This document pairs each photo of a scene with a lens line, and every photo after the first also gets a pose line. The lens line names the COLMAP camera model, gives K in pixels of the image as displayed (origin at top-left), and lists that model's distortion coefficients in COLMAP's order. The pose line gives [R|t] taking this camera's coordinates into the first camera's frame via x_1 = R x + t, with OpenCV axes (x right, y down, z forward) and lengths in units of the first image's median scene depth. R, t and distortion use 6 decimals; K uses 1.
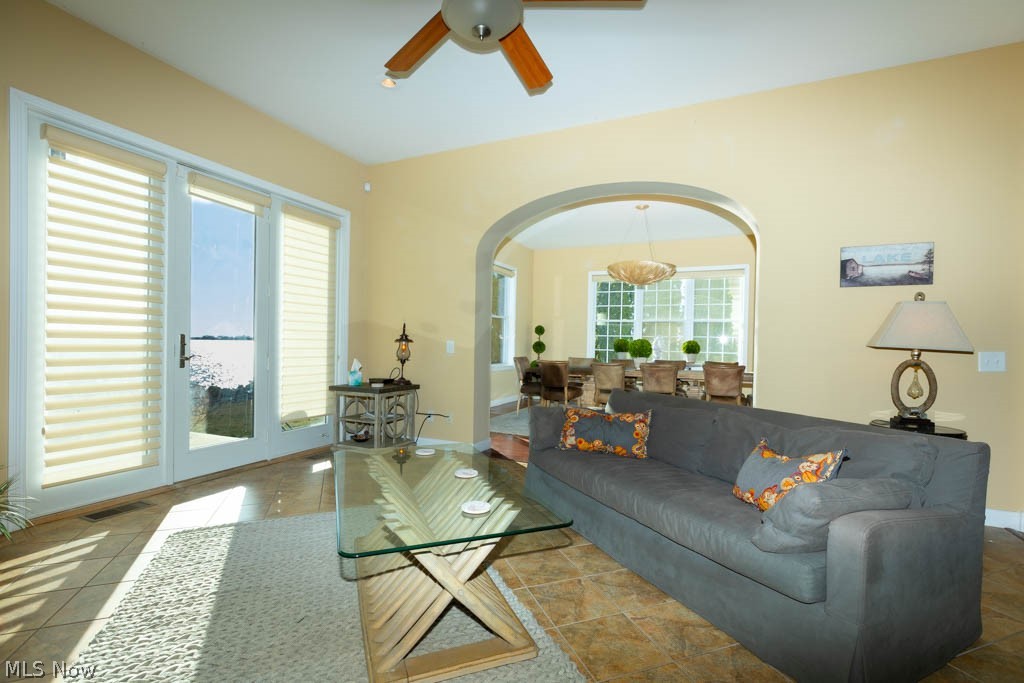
lens RADIAL K [[456.1, 0, 512.8], [0, 456.1, 346.4], [0, 0, 1]] dist [-0.003060, -0.000210]
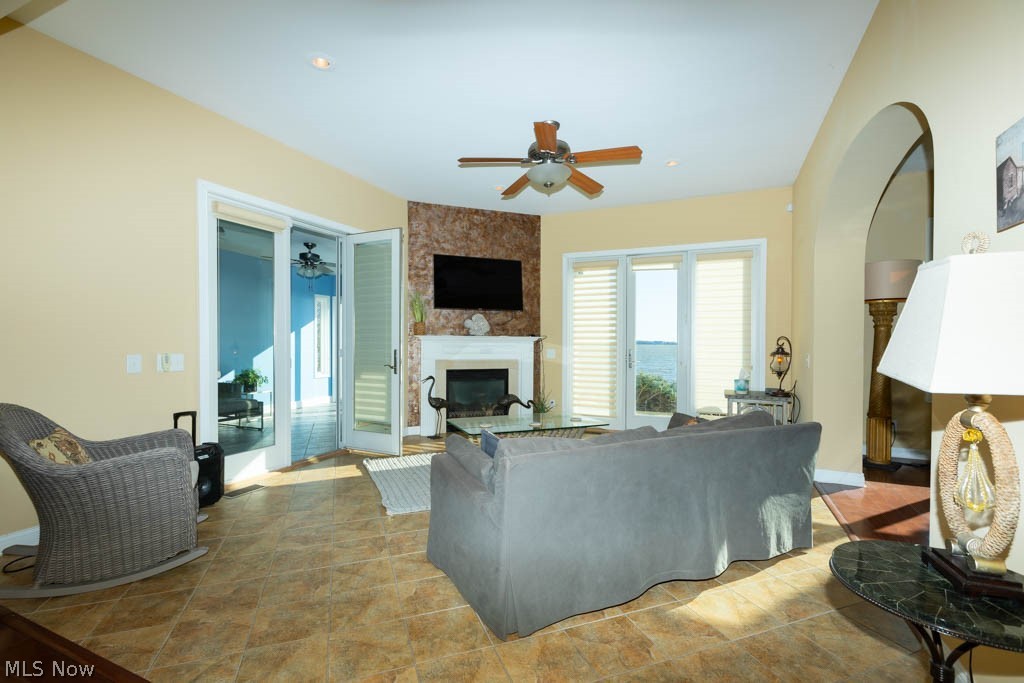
lens RADIAL K [[456.1, 0, 512.8], [0, 456.1, 346.4], [0, 0, 1]] dist [-0.003060, -0.000210]
pose [[0.005679, -0.003399, -0.999978, 0.863064], [-0.005936, 0.999976, -0.003433, -0.024484], [0.999966, 0.005956, 0.005659, 0.421125]]
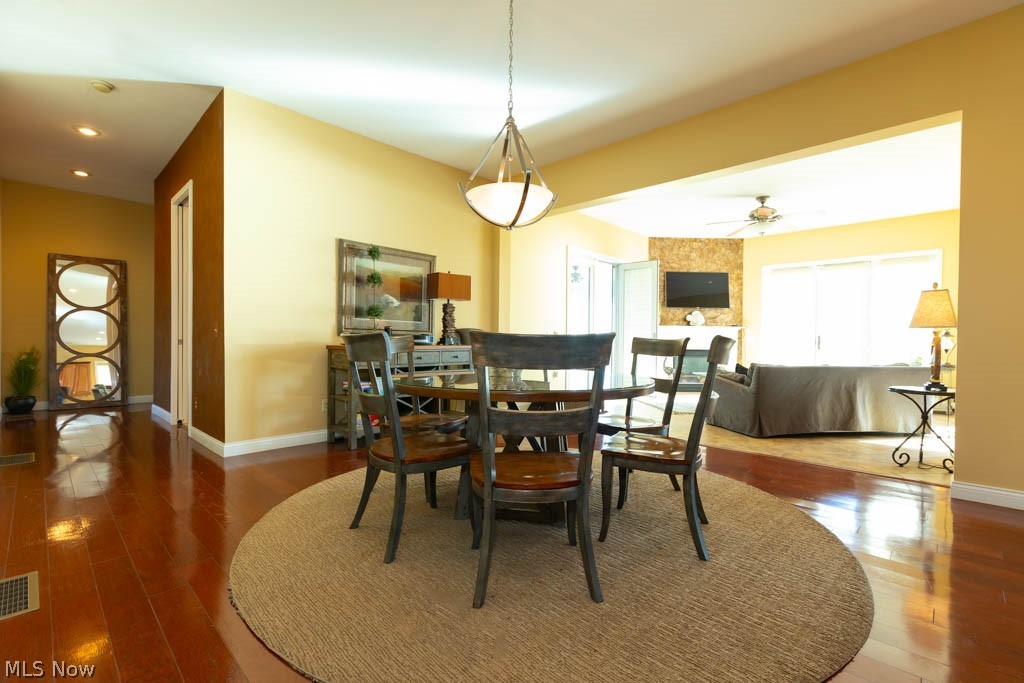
lens RADIAL K [[456.1, 0, 512.8], [0, 456.1, 346.4], [0, 0, 1]] dist [-0.003060, -0.000210]
pose [[-0.334171, -0.005894, -0.942494, 1.664433], [-0.017150, 0.999853, -0.000172, 0.045315], [0.942356, 0.016106, -0.334223, 0.227633]]
